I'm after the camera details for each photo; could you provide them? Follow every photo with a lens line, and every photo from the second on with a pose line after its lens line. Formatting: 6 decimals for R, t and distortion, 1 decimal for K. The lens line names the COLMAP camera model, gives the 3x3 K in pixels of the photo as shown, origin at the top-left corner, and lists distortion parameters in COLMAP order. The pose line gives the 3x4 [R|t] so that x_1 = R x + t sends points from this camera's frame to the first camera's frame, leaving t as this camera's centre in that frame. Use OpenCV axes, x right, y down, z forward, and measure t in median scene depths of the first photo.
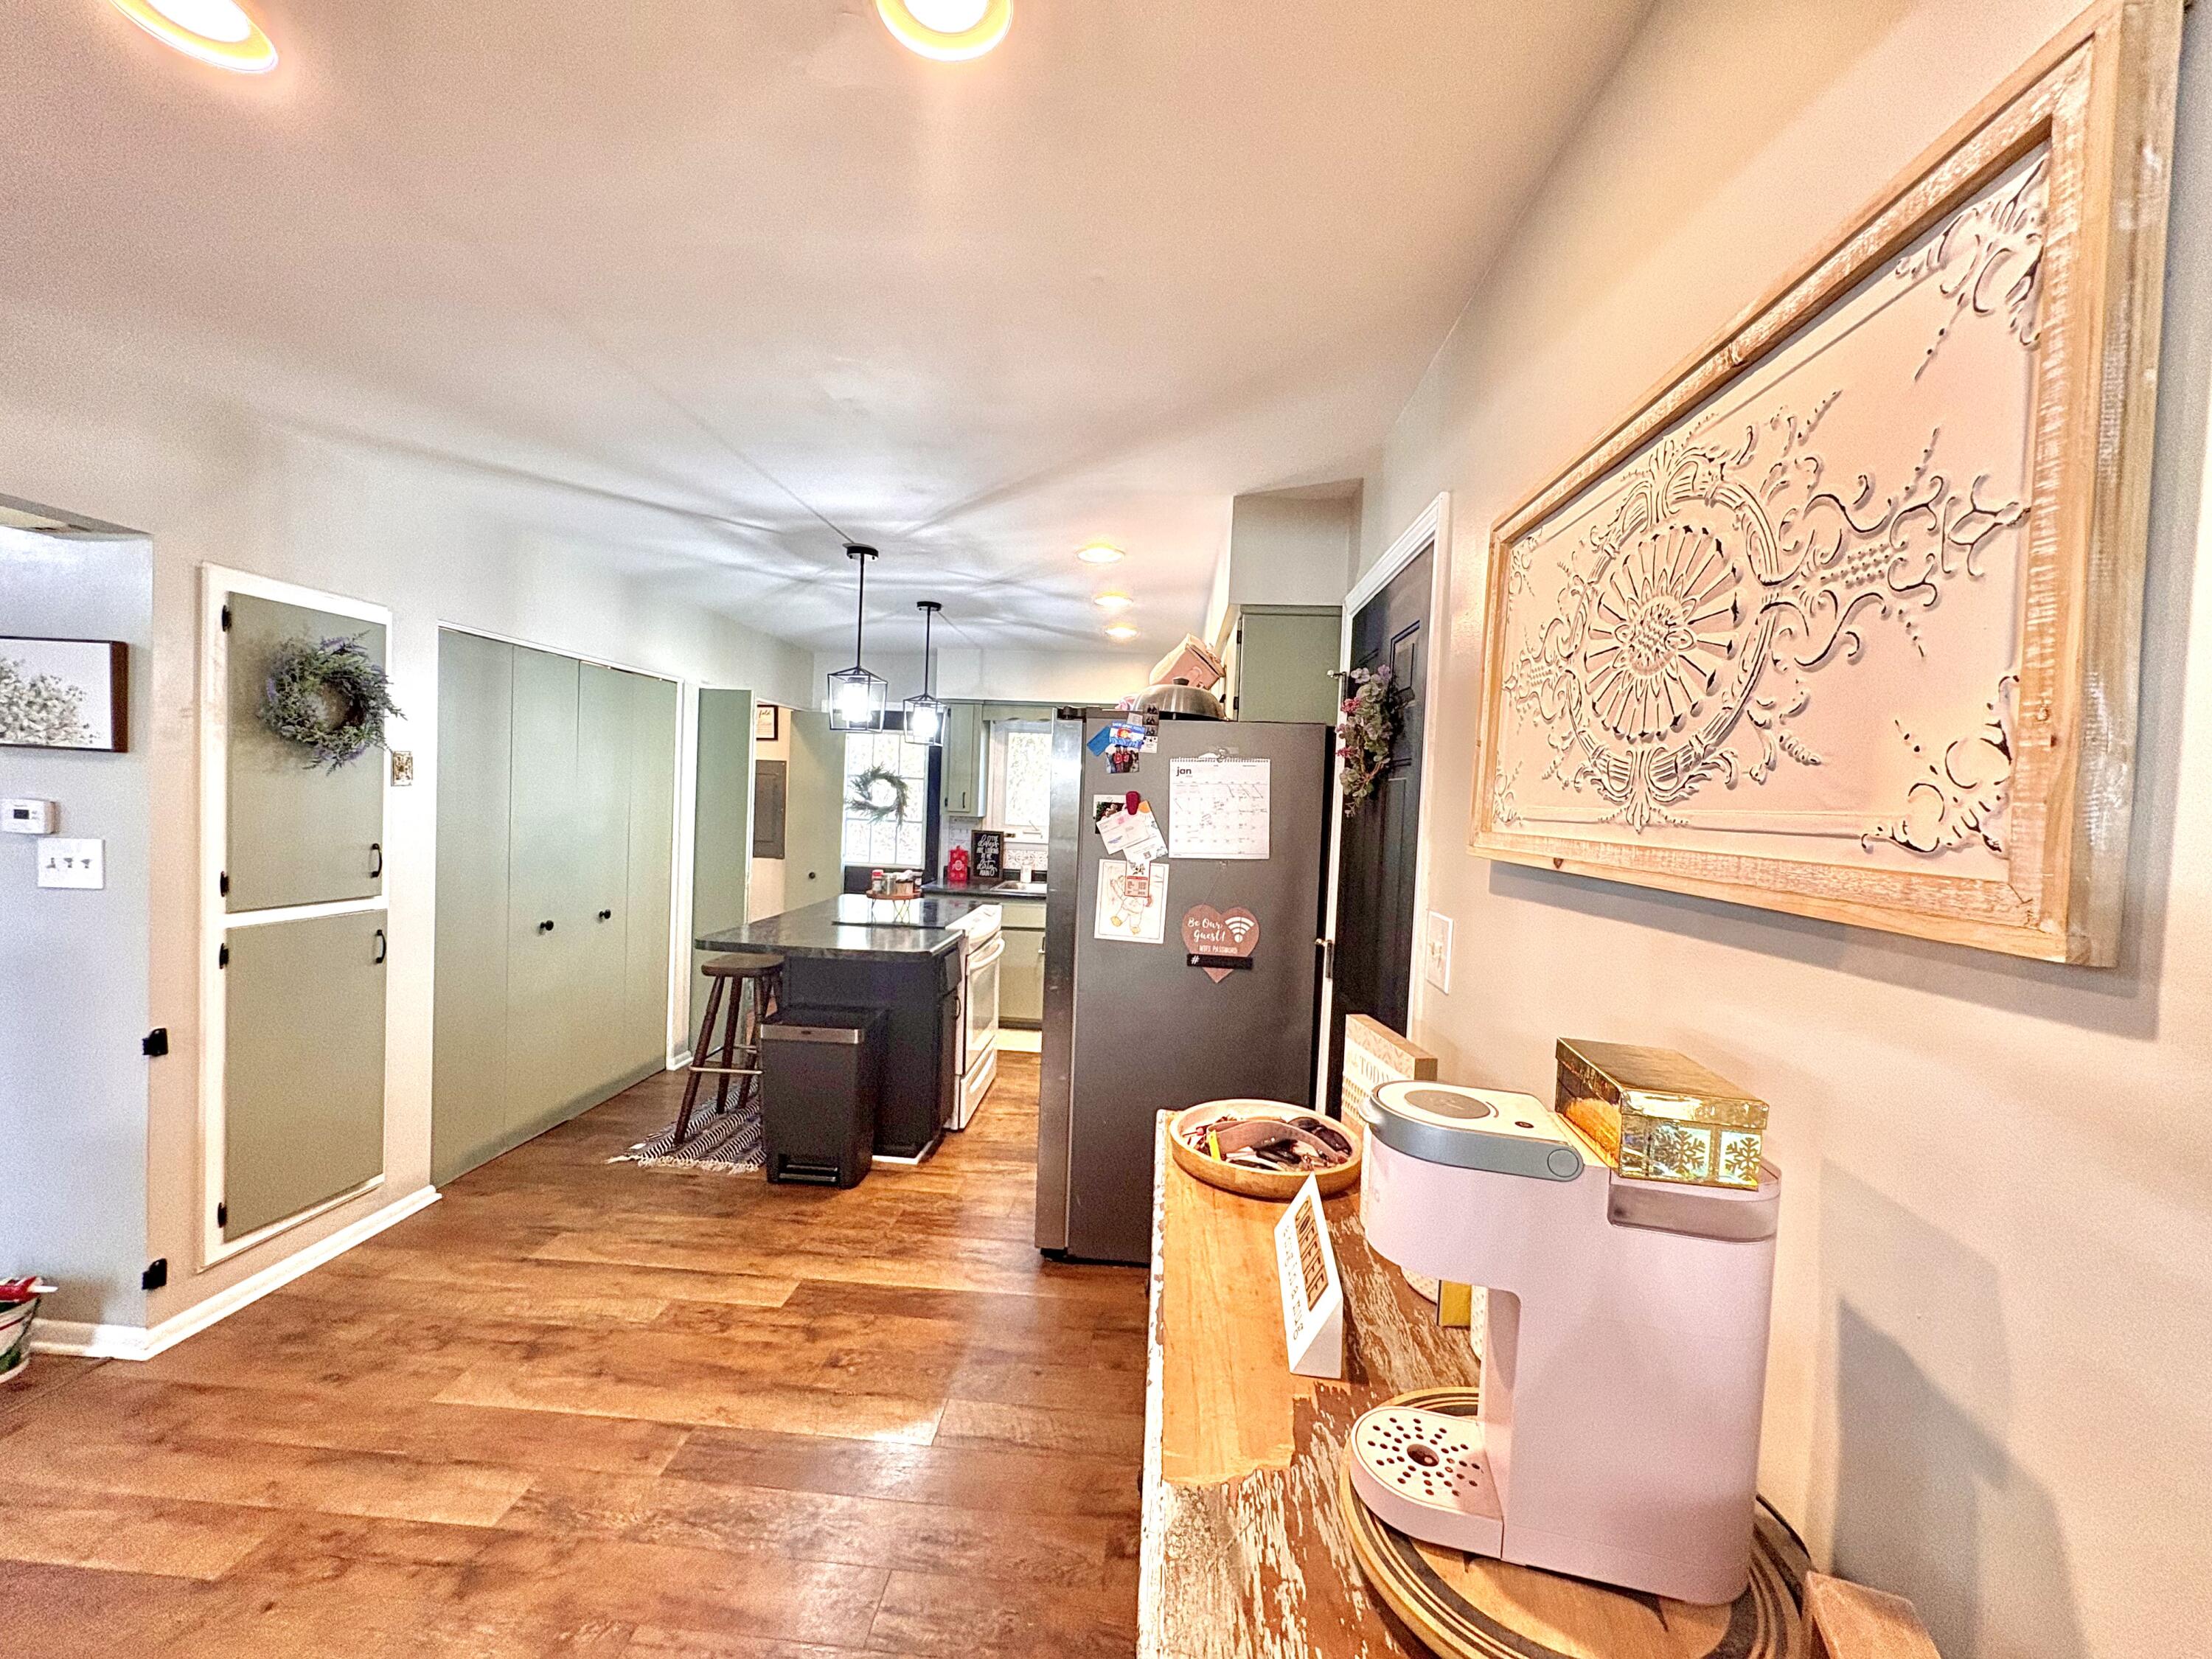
lens RADIAL K [[880.1, 0, 1103.3], [0, 880.1, 827.9], [0, 0, 1]] dist [0.000995, 0.000175]
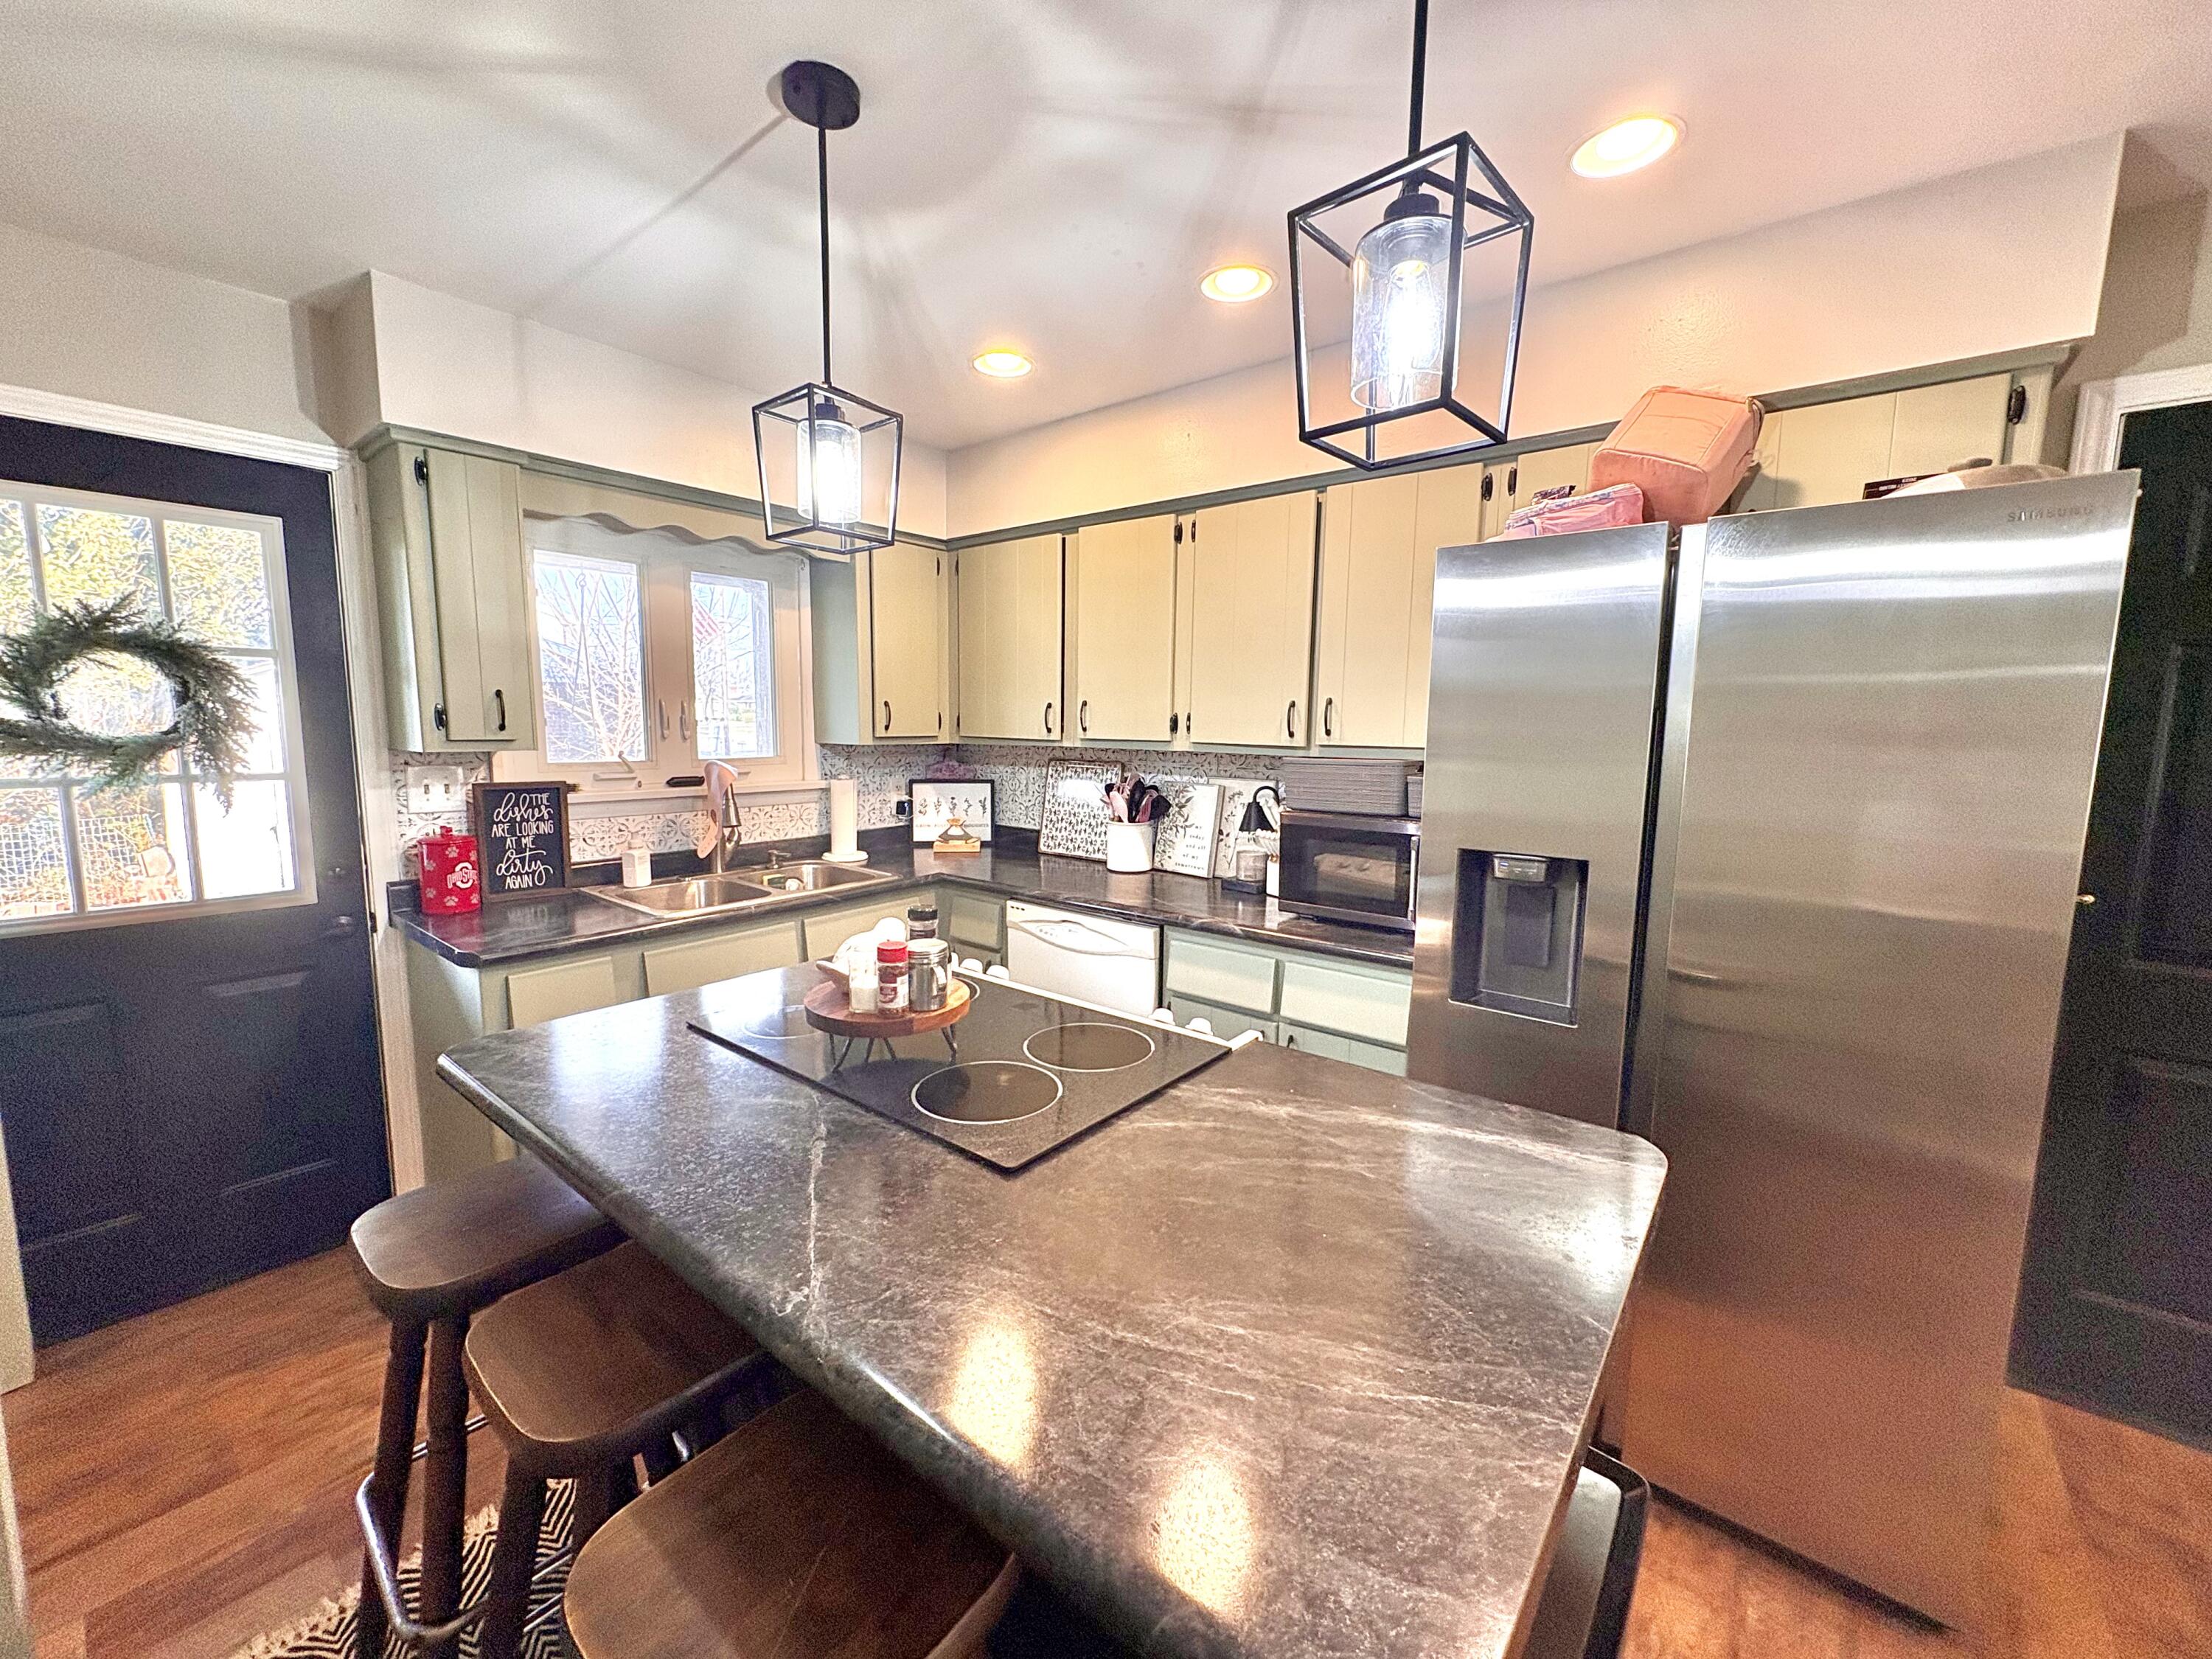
lens RADIAL K [[880.1, 0, 1110.3], [0, 880.1, 827.7], [0, 0, 1]] dist [0.000995, 0.000175]
pose [[0.566501, -0.133973, 0.813097, -0.672924], [0.042691, 0.990142, 0.133401, -0.041611], [-0.822954, -0.040860, 0.566636, 1.116633]]
